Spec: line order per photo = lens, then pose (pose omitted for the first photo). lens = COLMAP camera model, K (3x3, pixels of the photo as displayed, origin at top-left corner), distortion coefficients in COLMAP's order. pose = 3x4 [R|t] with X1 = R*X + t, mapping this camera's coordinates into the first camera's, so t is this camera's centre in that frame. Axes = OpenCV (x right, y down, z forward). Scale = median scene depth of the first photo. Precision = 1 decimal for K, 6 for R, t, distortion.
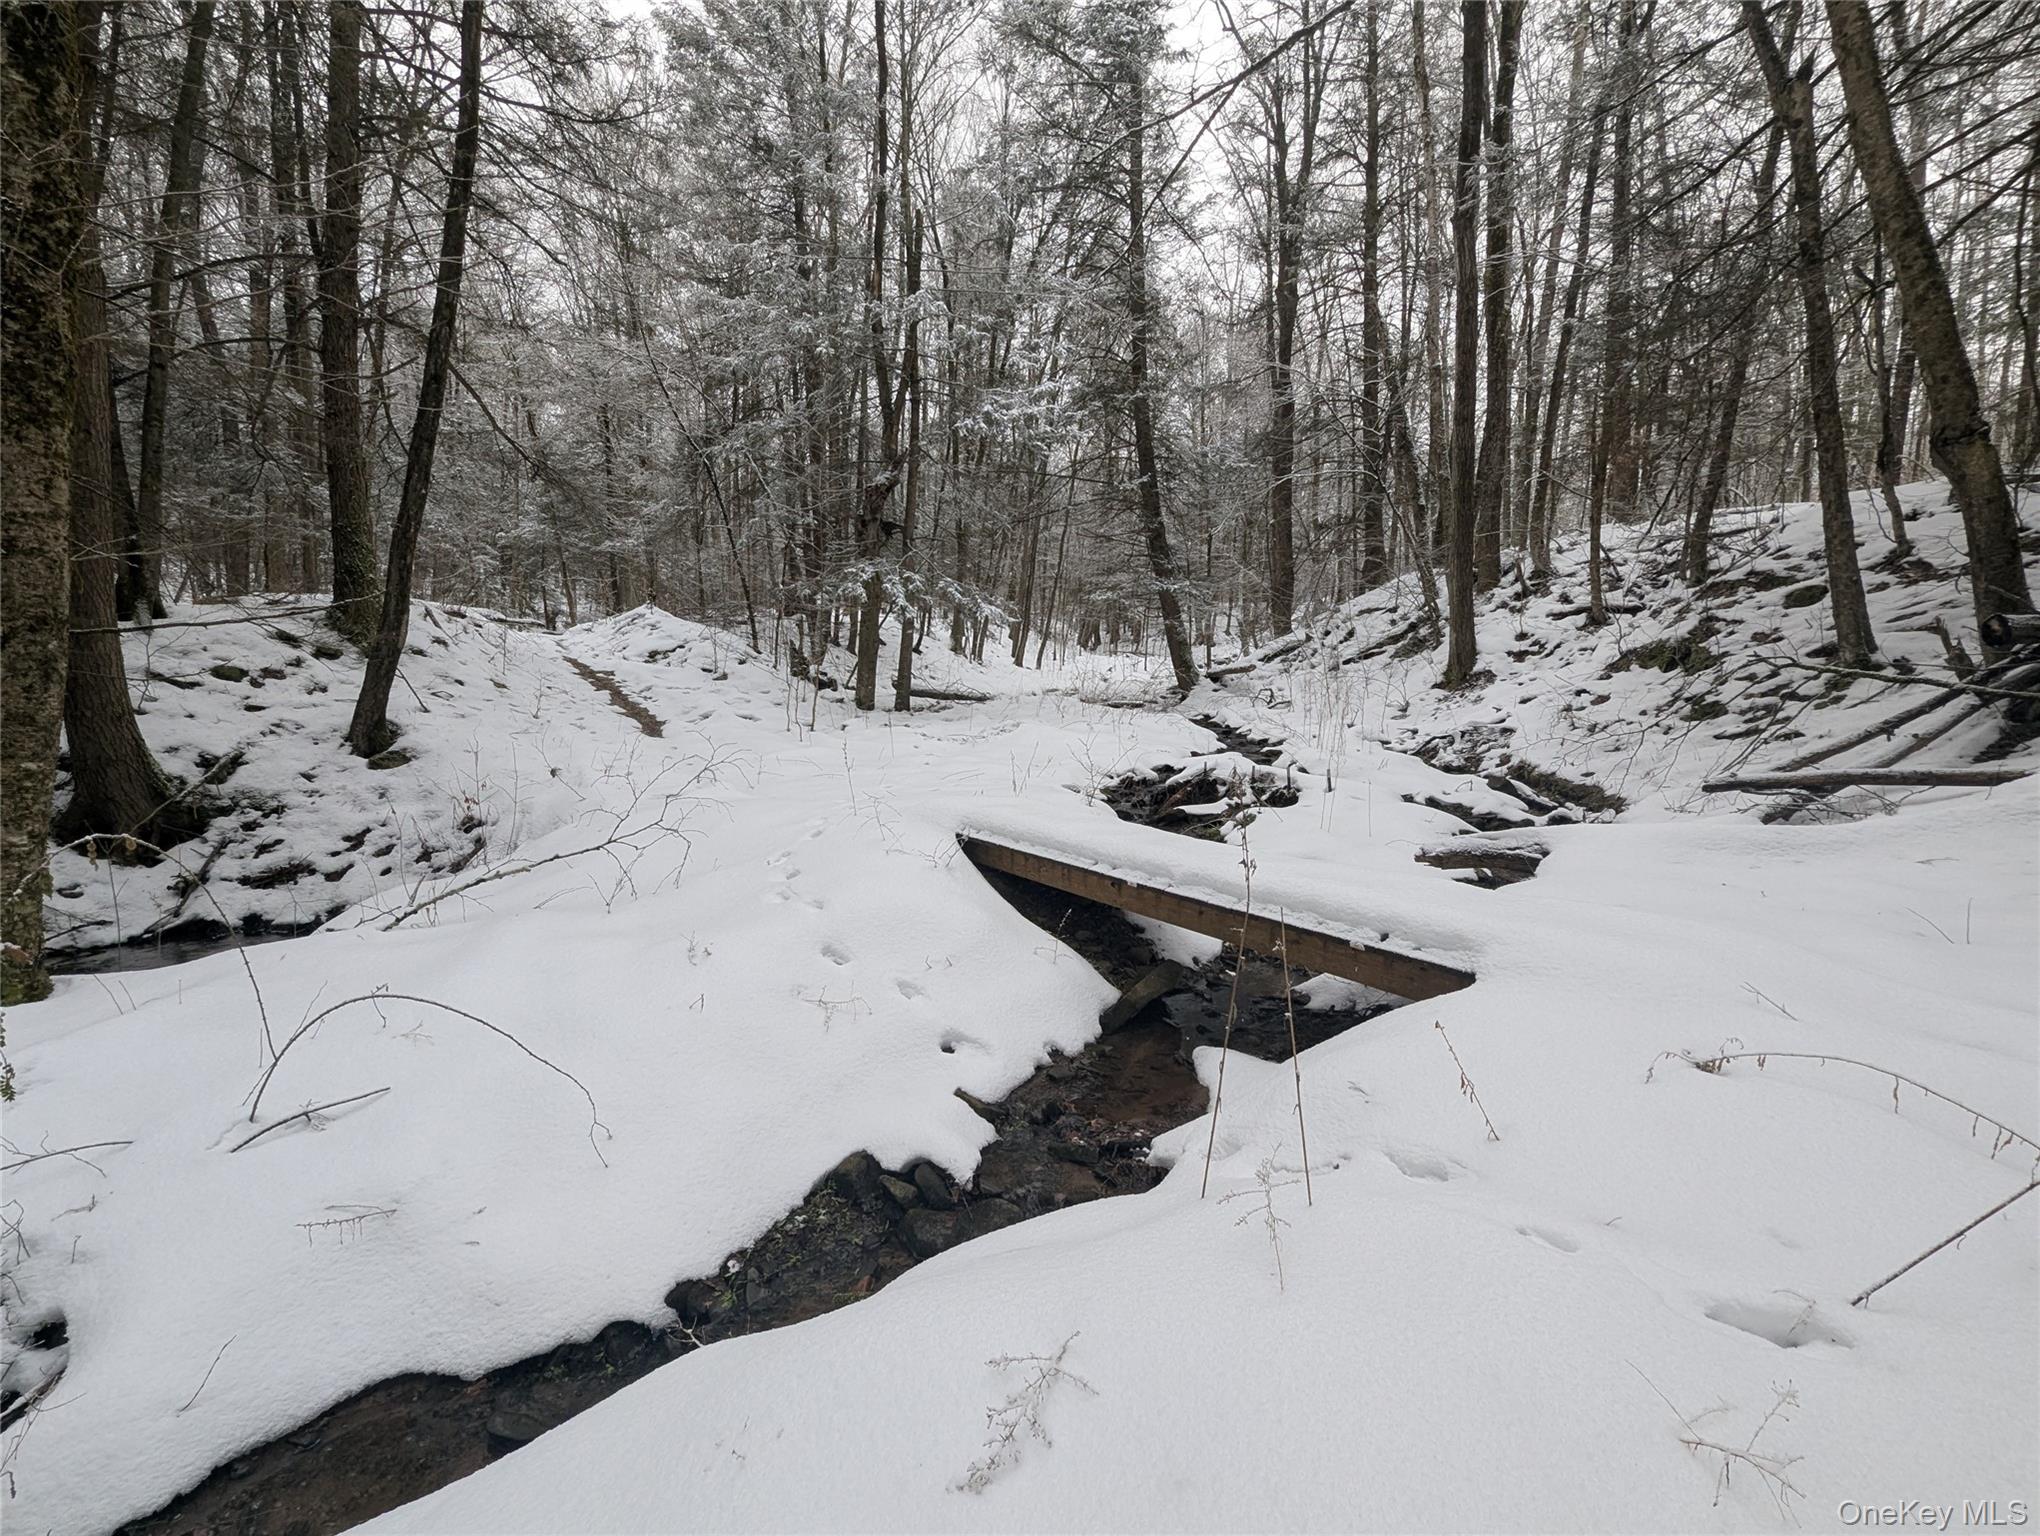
lens RADIAL K [[846.0, 0, 1015.0], [0, 846.0, 777.9], [0, 0, 1]] dist [-0.003041, -0.000376]
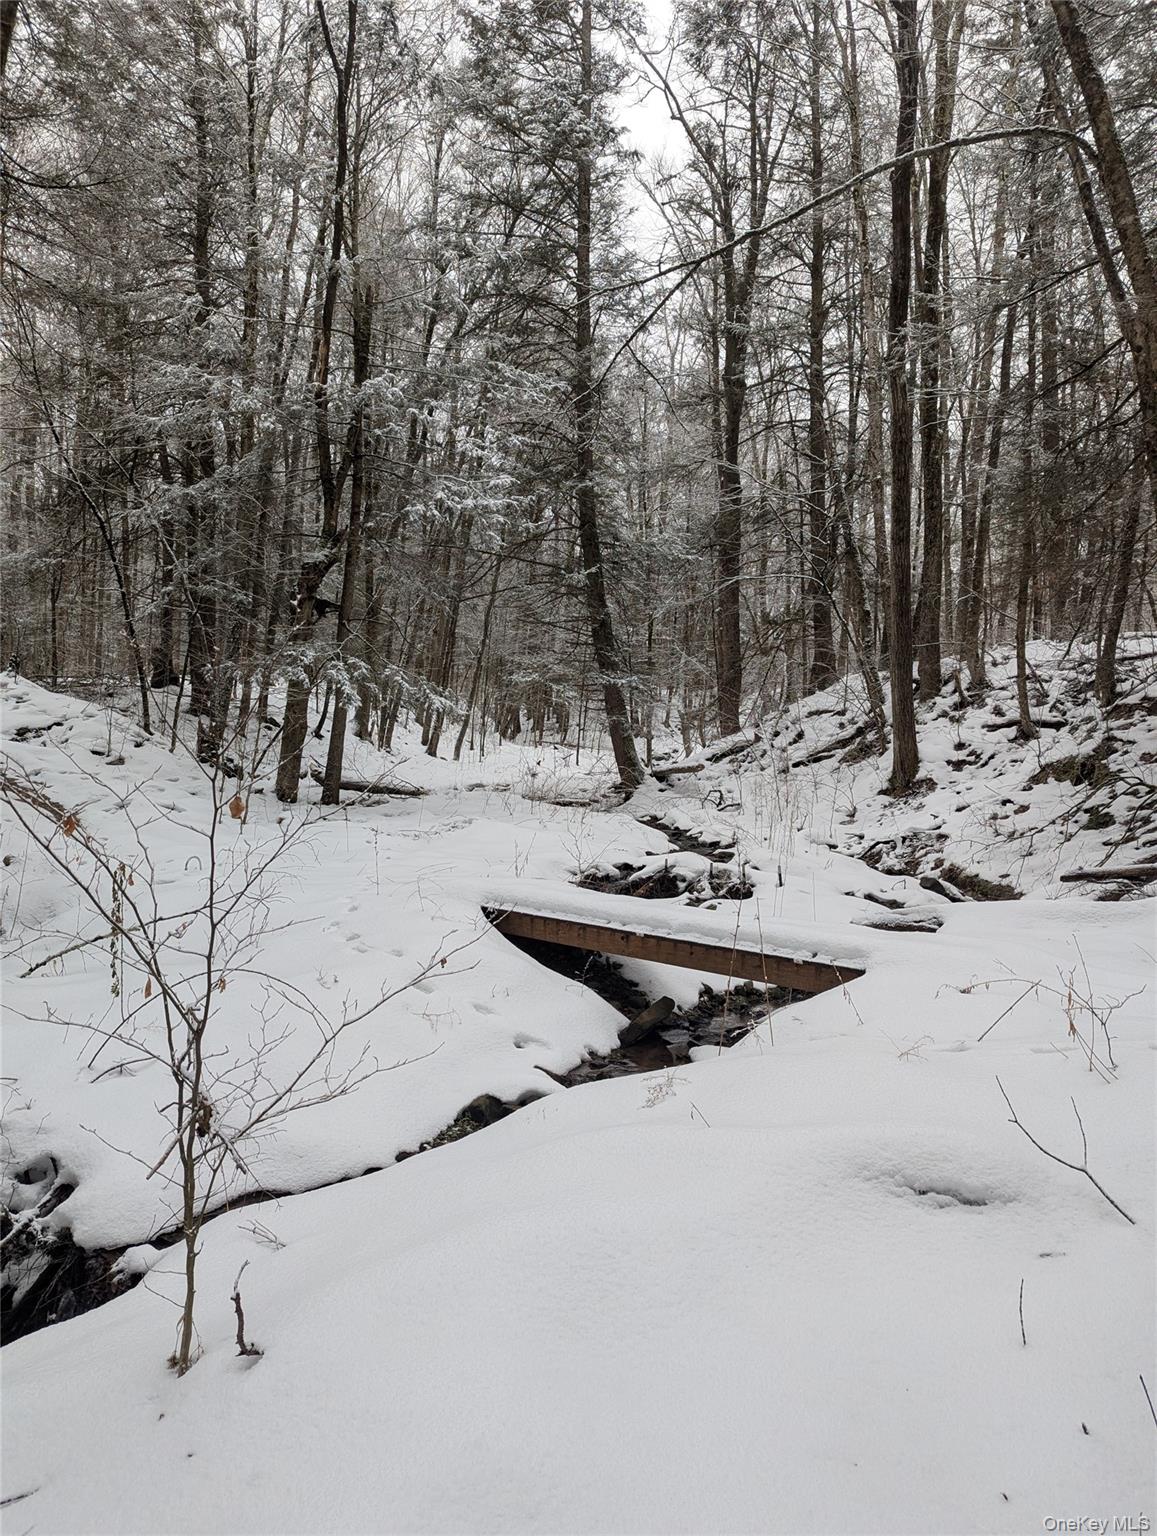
lens RADIAL K [[1067.7, 0, 578.5], [0, 1067.7, 768.0], [0, 0, 1]] dist [0.081666, -0.075540]
pose [[0.985502, 0.029648, 0.167056, -0.073810], [-0.009596, 0.992778, -0.119580, 0.019593], [-0.169395, 0.116243, 0.978669, -0.200561]]
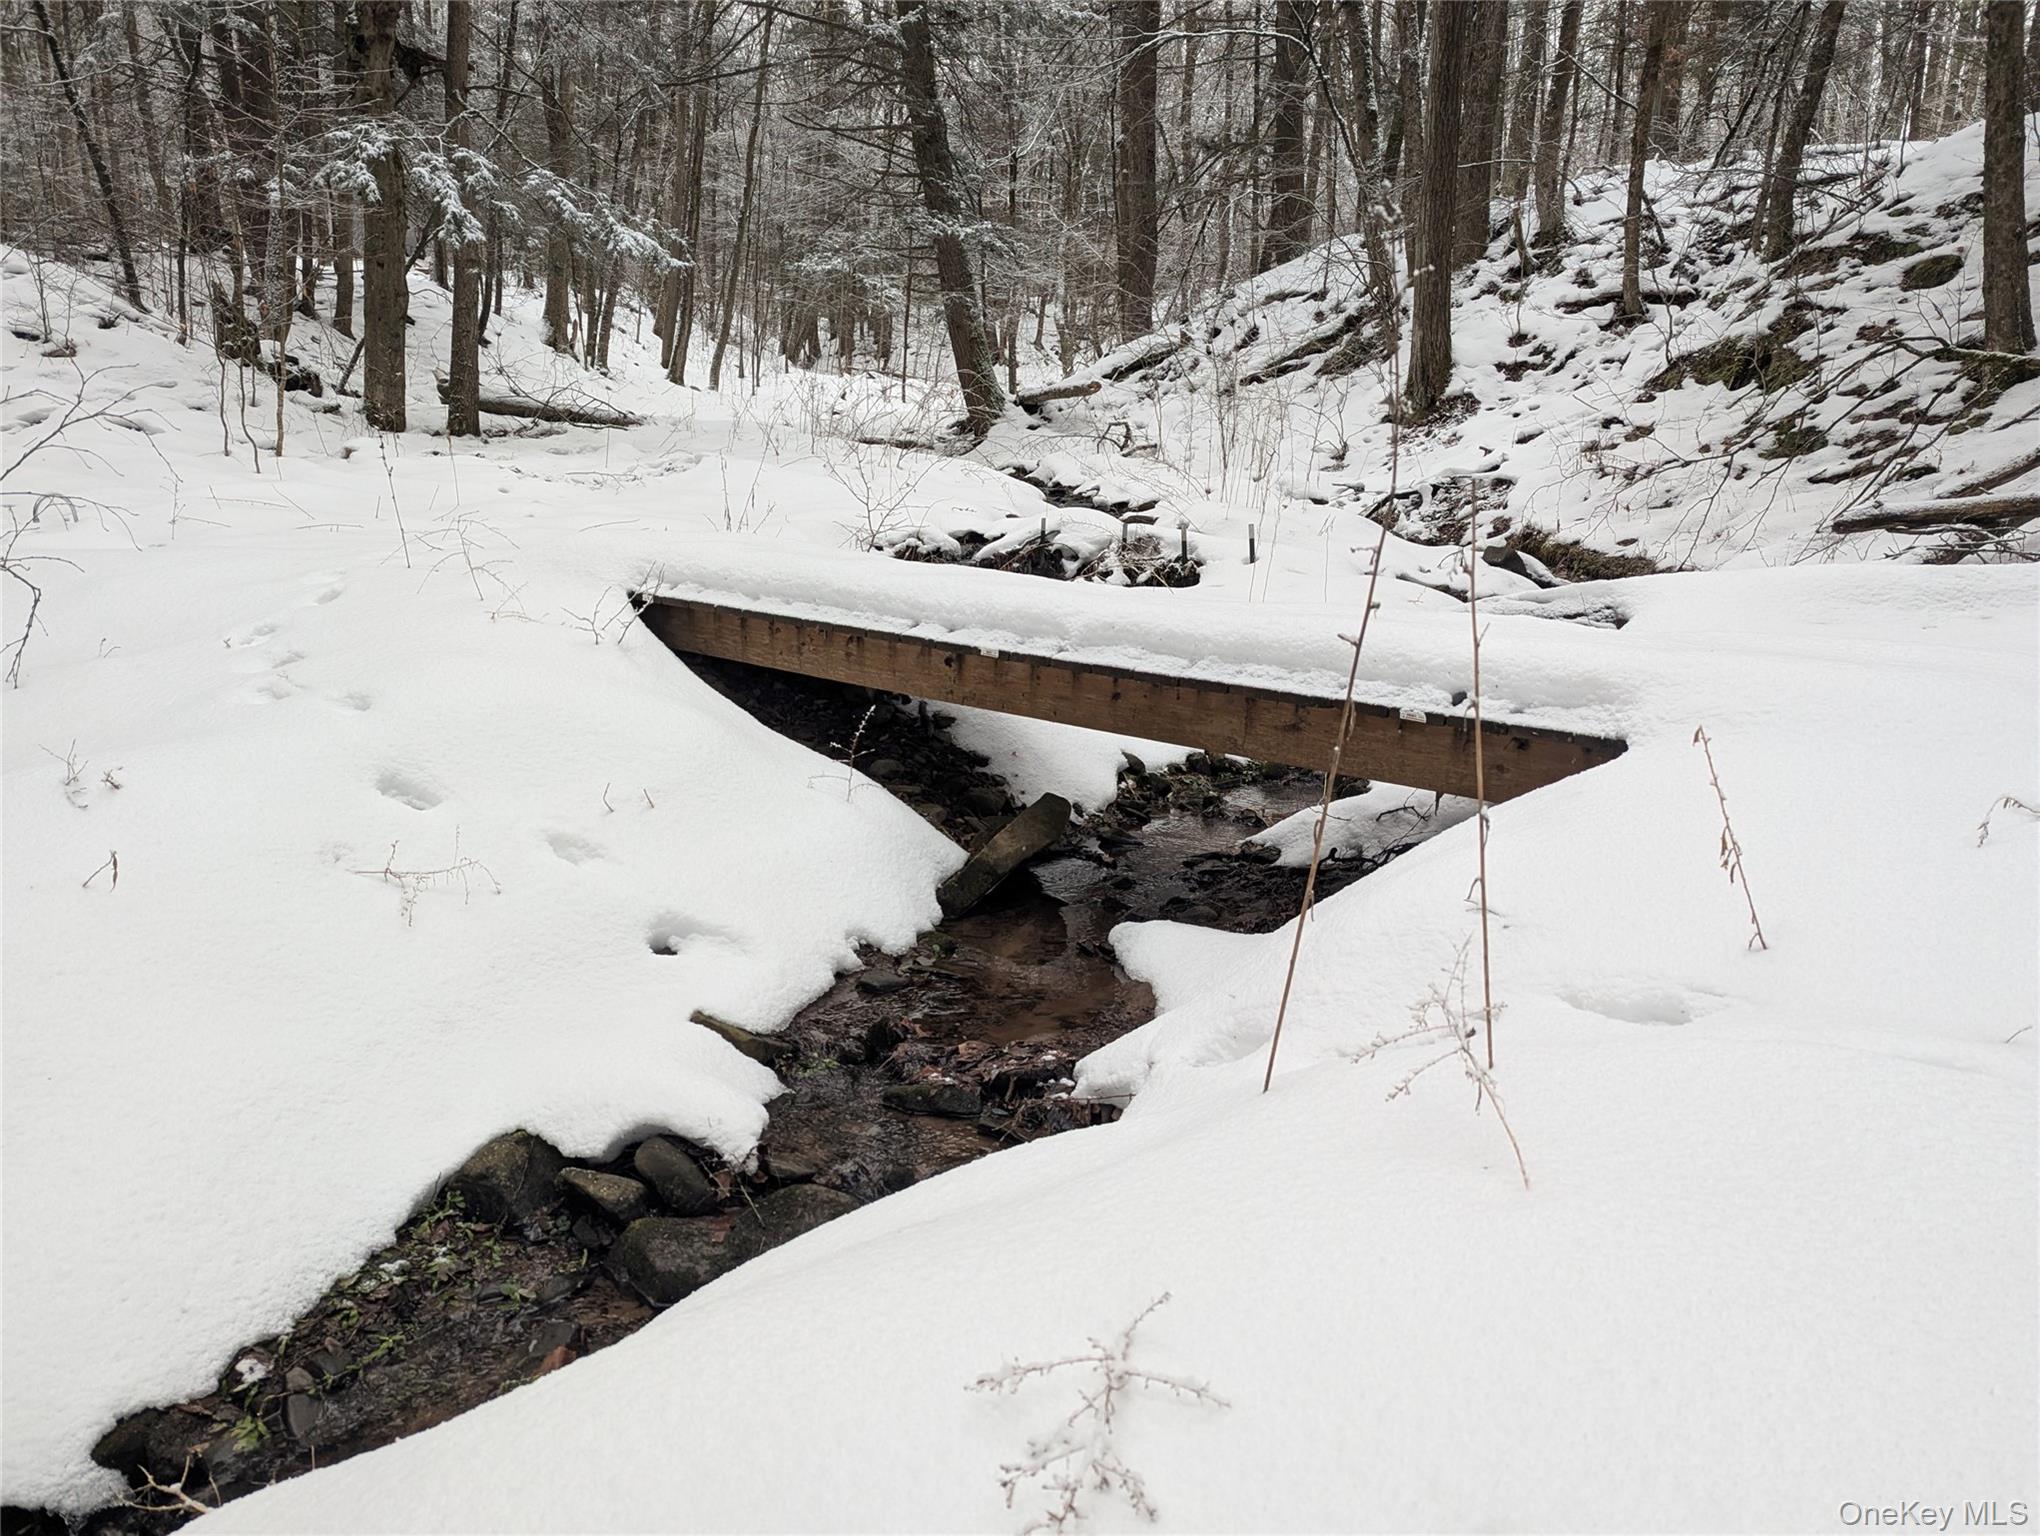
lens RADIAL K [[1418.0, 0, 1029.1], [0, 1418.0, 784.7], [0, 0, 1]] dist [0.081666, -0.075540]
pose [[0.969579, -0.029091, 0.243044, -0.018337], [-0.001423, 0.992226, 0.124438, 0.028375], [-0.244775, -0.120999, 0.962000, 0.029963]]
